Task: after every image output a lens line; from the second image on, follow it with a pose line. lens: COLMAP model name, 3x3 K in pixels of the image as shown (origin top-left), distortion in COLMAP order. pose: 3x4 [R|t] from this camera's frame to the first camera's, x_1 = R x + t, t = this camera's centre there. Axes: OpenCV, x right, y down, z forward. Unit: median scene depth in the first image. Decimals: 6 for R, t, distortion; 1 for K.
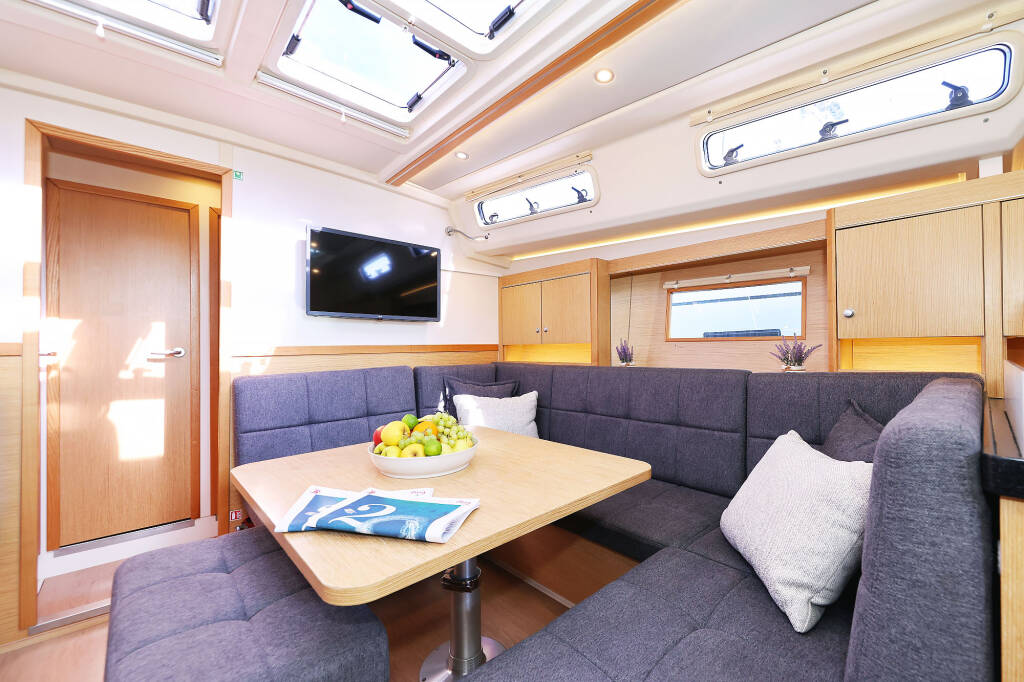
lens RADIAL K [[413.9, 0, 568.3], [0, 413.9, 342.3], [0, 0, 1]] dist [-0.000879, -0.000236]
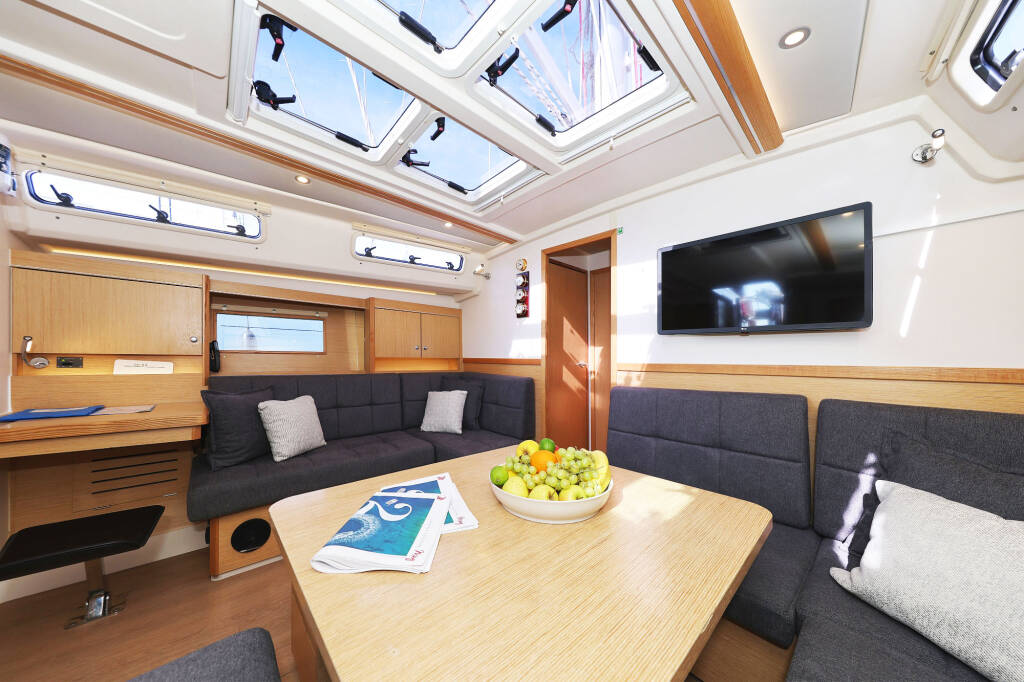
lens RADIAL K [[315.7, 0, 488.6], [0, 315.7, 346.1], [0, 0, 1]] dist [-0.007599, -0.000066]
pose [[-0.094211, -0.034677, -0.994948, 0.196402], [-0.006187, 0.999394, -0.034246, -0.005174], [0.995533, 0.002929, -0.094369, 0.638042]]
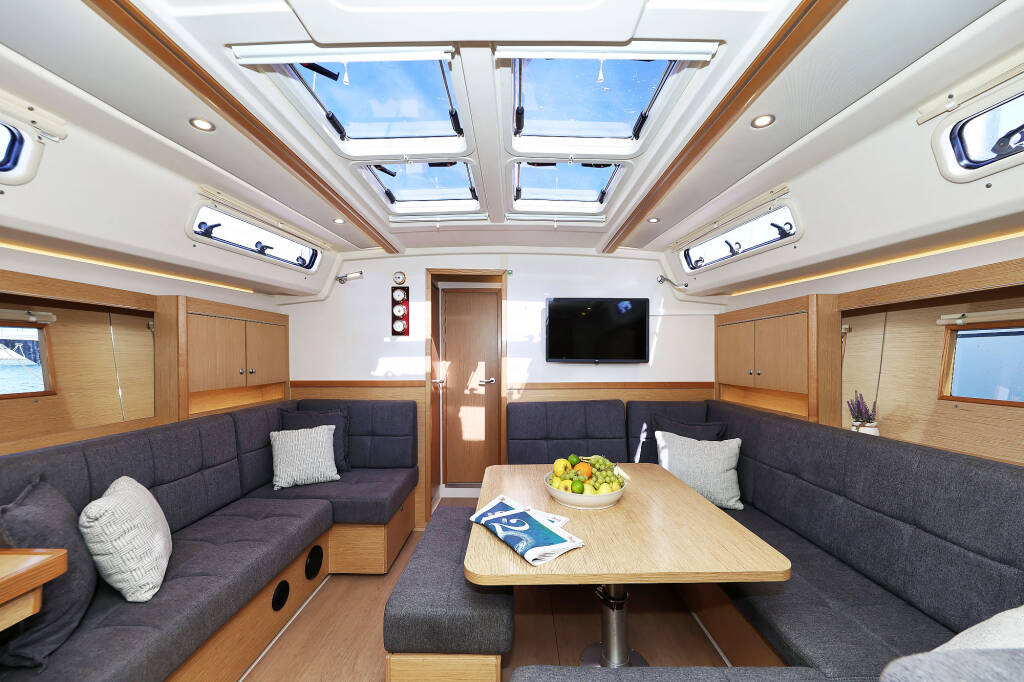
lens RADIAL K [[381.6, 0, 515.3], [0, 381.6, 355.2], [0, 0, 1]] dist [0.002783, 0.000193]
pose [[0.699160, 0.002519, -0.714961, 0.223493], [0.001758, 0.999985, 0.005242, -0.094287], [0.714963, -0.004922, 0.699145, 0.010879]]
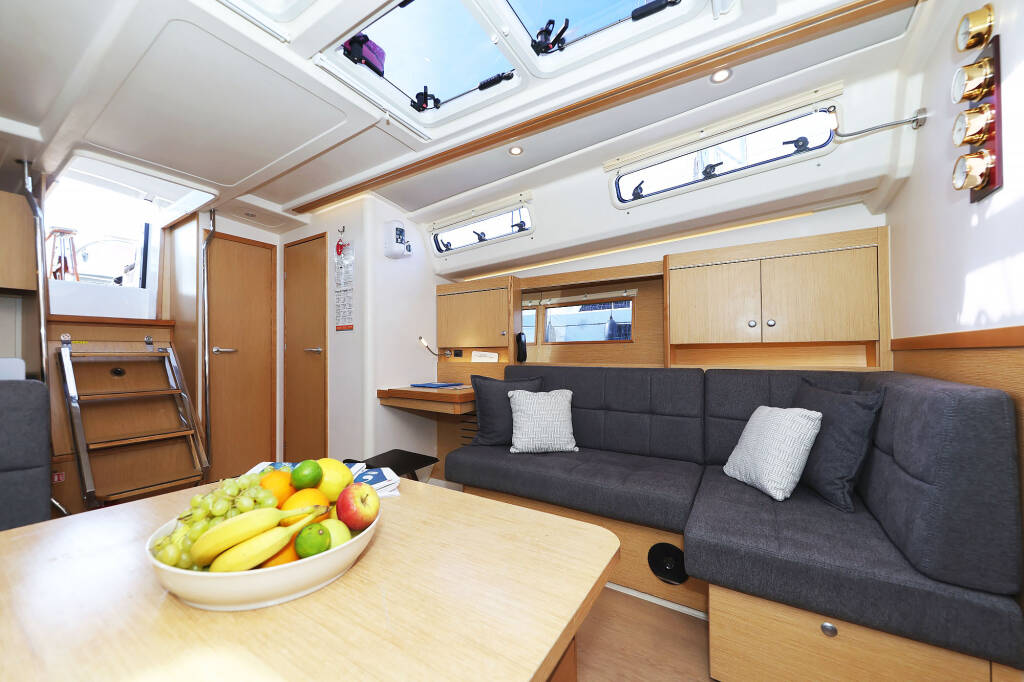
lens RADIAL K [[394.2, 0, 510.2], [0, 394.2, 352.0], [0, 0, 1]] dist [0.000256, 0.000015]
pose [[-0.980292, 0.006265, -0.197453, -0.364876], [0.008829, 0.999888, -0.012110, 0.027622], [0.197355, -0.013614, -0.980238, 0.994060]]
